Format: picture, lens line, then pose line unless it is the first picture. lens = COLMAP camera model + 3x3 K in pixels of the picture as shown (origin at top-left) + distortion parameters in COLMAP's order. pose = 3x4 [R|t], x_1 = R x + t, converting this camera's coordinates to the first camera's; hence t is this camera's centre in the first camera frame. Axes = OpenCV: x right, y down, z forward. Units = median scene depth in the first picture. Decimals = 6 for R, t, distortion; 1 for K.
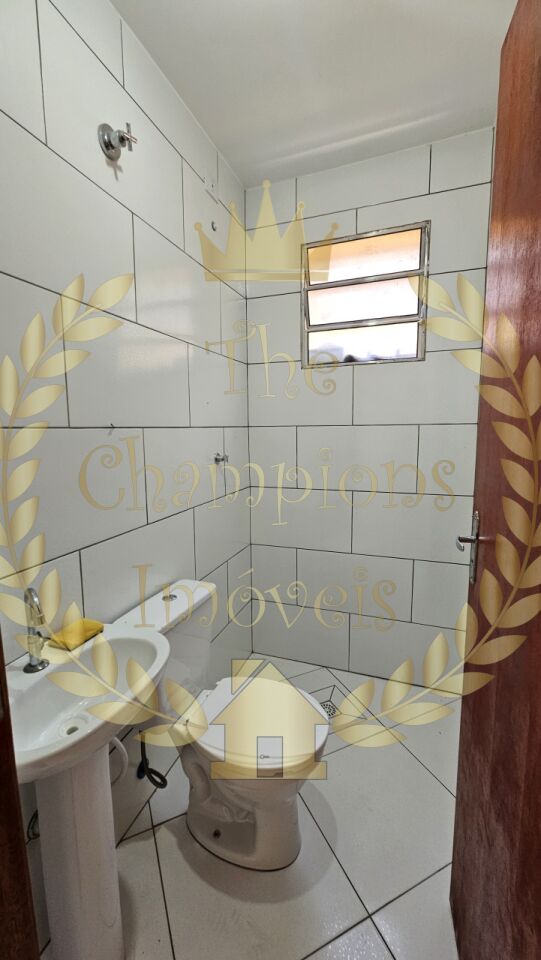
lens RADIAL K [[395.4, 0, 270.5], [0, 395.4, 480.0], [0, 0, 1]] dist [0.001467, 0.000774]
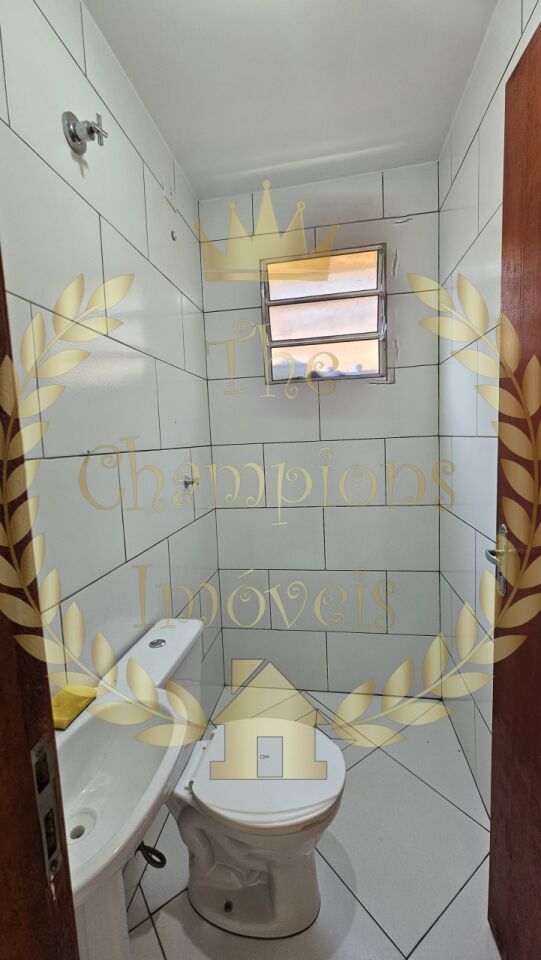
lens RADIAL K [[396.1, 0, 268.1], [0, 396.1, 479.8], [0, 0, 1]] dist [0.000213, 0.001099]
pose [[0.981233, -0.051160, 0.185915, -0.139372], [0.057531, 0.997921, -0.029033, -0.024065], [-0.184044, 0.039185, 0.982137, 0.061973]]
